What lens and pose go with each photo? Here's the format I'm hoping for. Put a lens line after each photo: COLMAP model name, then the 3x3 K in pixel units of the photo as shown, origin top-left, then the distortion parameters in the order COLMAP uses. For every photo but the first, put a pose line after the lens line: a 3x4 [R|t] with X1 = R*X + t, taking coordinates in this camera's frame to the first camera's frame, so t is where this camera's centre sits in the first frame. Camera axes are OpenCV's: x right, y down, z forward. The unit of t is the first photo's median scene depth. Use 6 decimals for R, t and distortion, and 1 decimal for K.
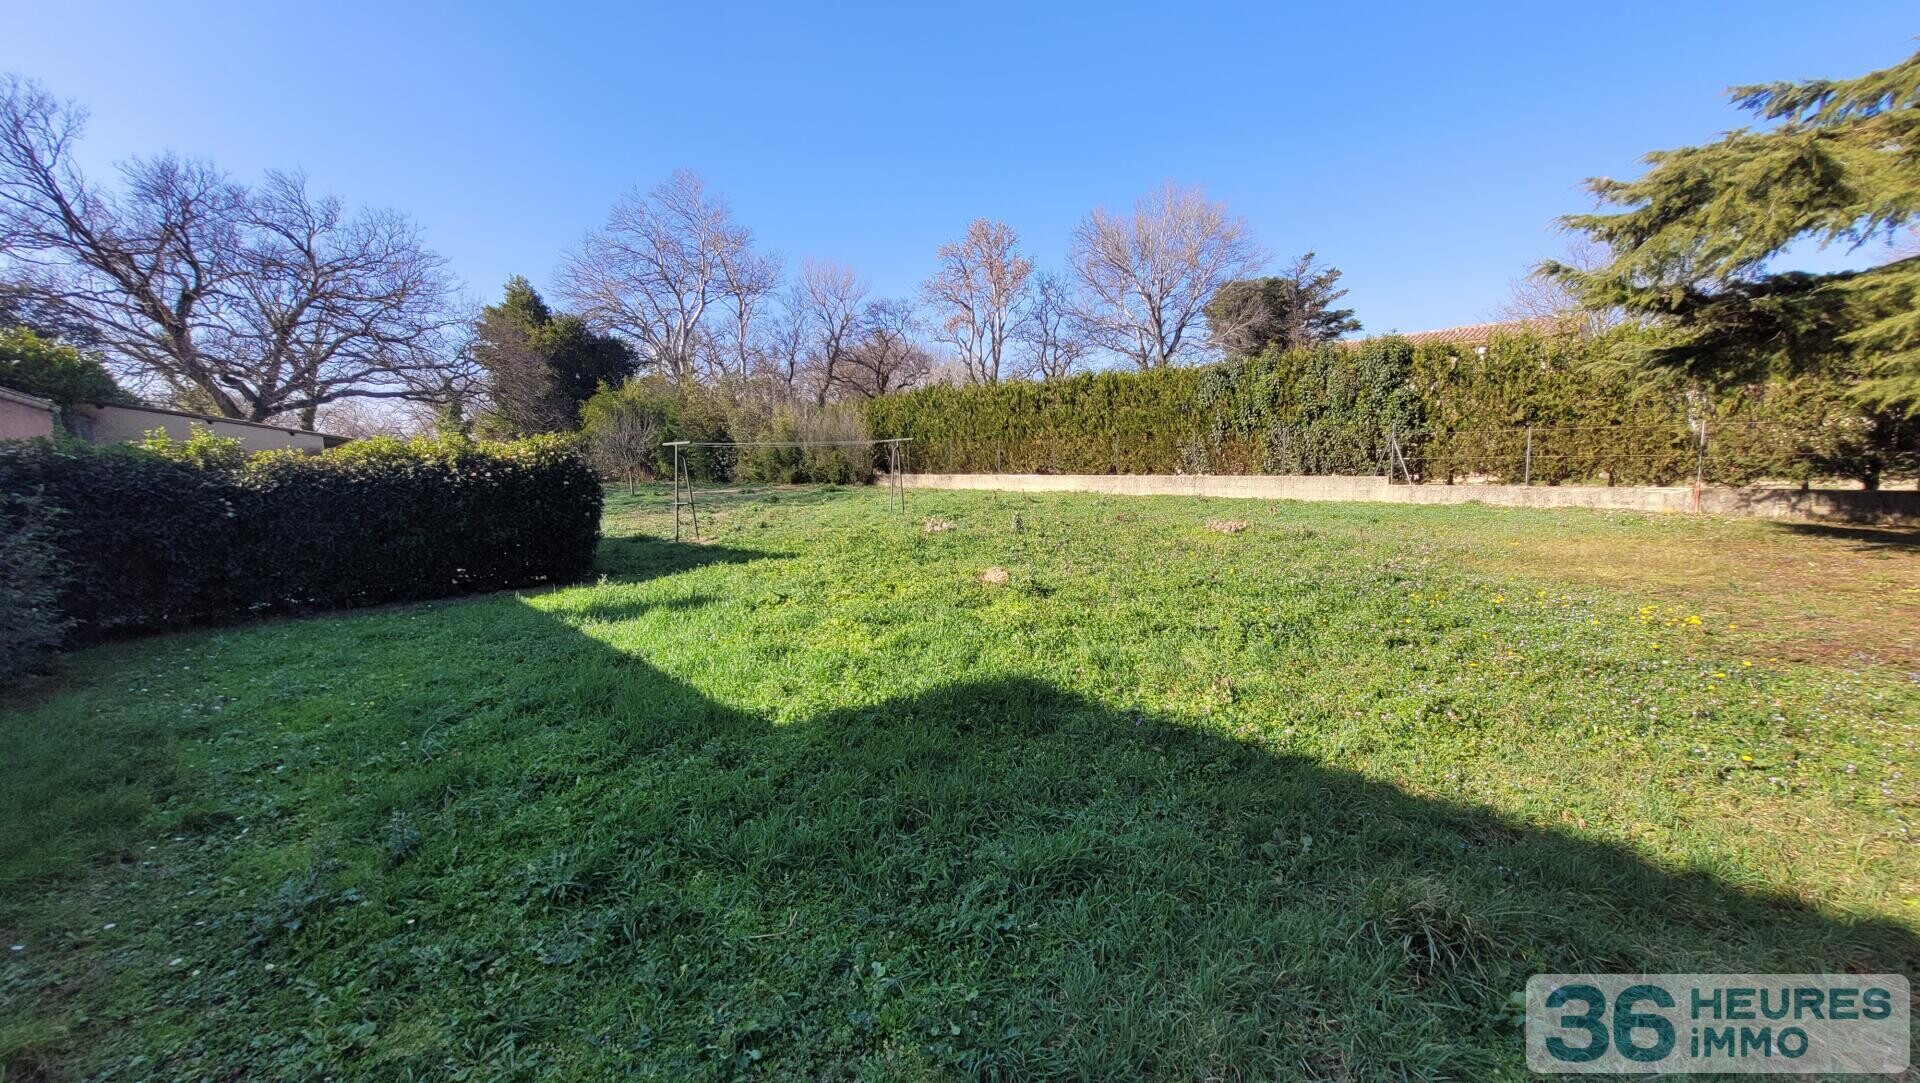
lens RADIAL K [[756.3, 0, 952.4], [0, 756.3, 544.7], [0, 0, 1]] dist [0.009726, -0.002969]
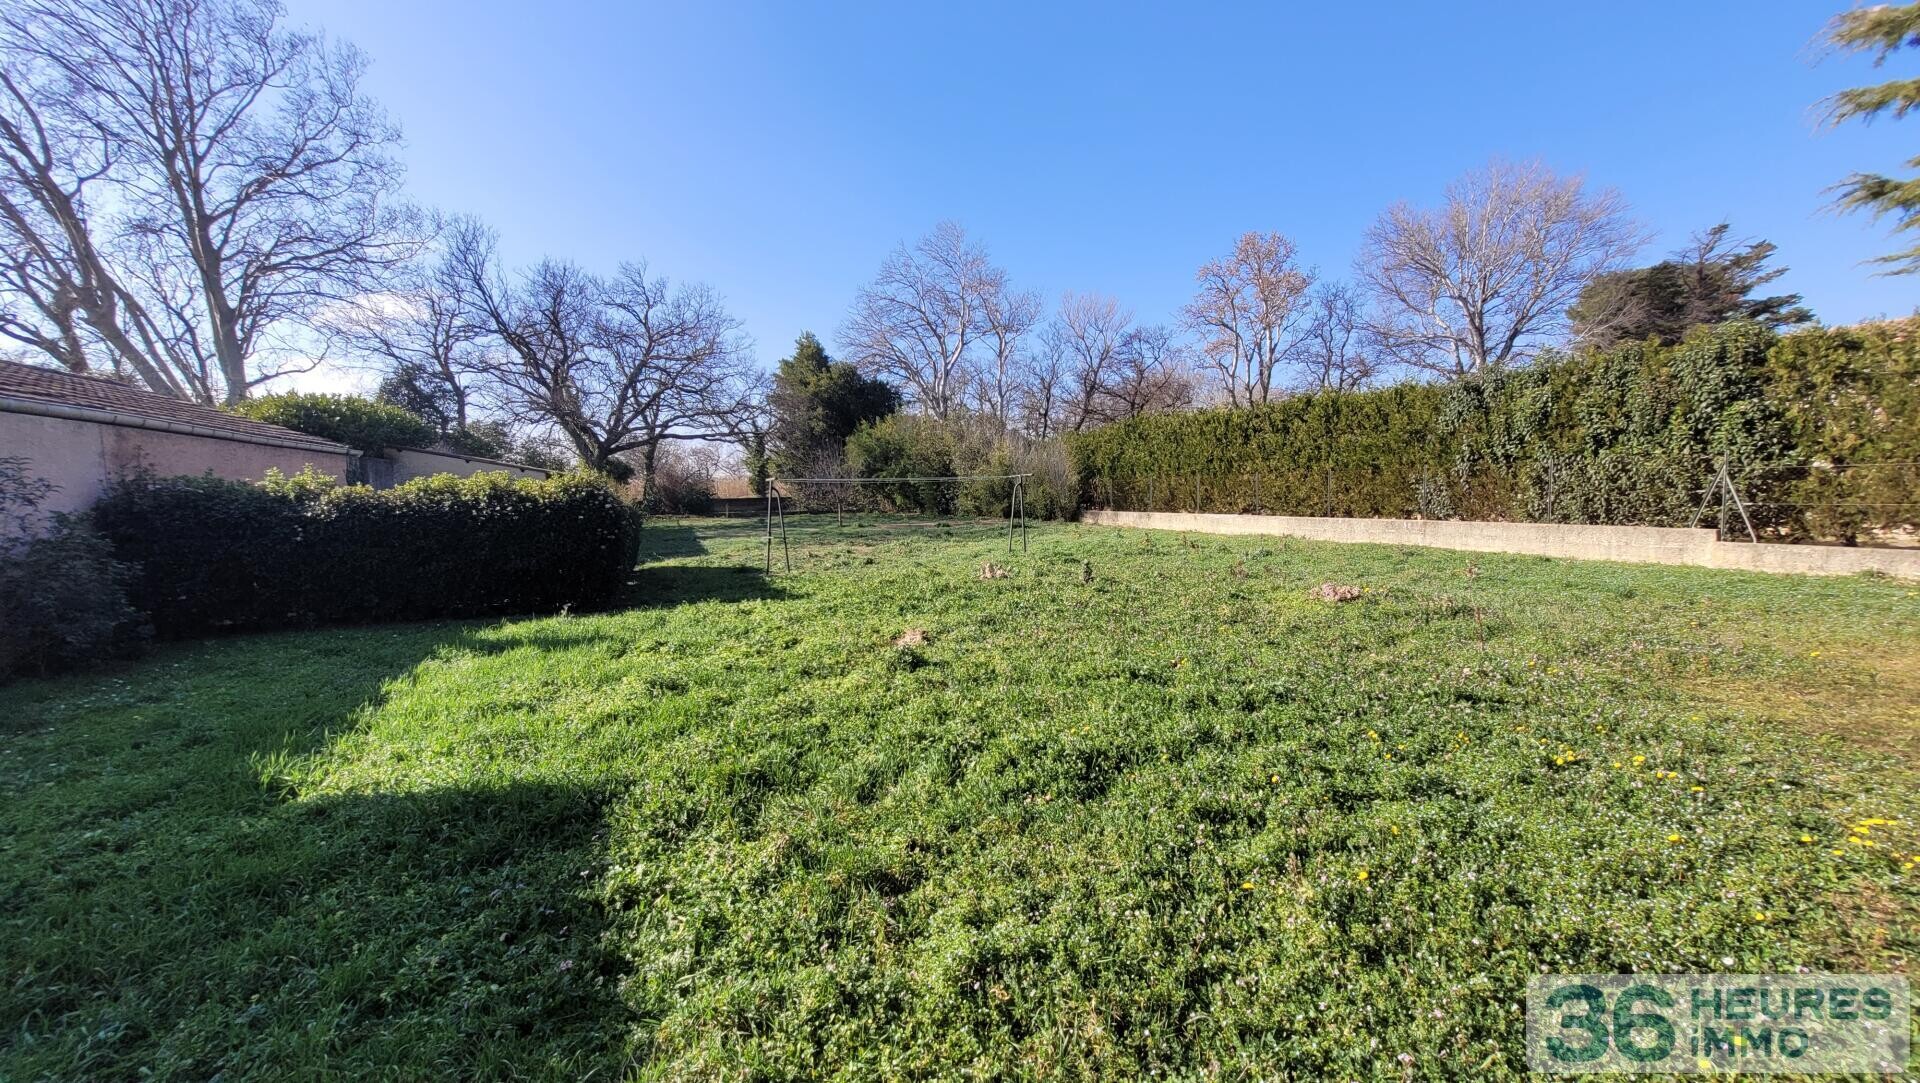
lens RADIAL K [[756.3, 0, 956.7], [0, 756.3, 545.0], [0, 0, 1]] dist [0.009726, -0.002969]
pose [[0.925320, 0.035758, -0.377497, 0.104919], [-0.051749, 0.998138, -0.032297, -0.009765], [0.375640, 0.049420, 0.925447, 0.058839]]
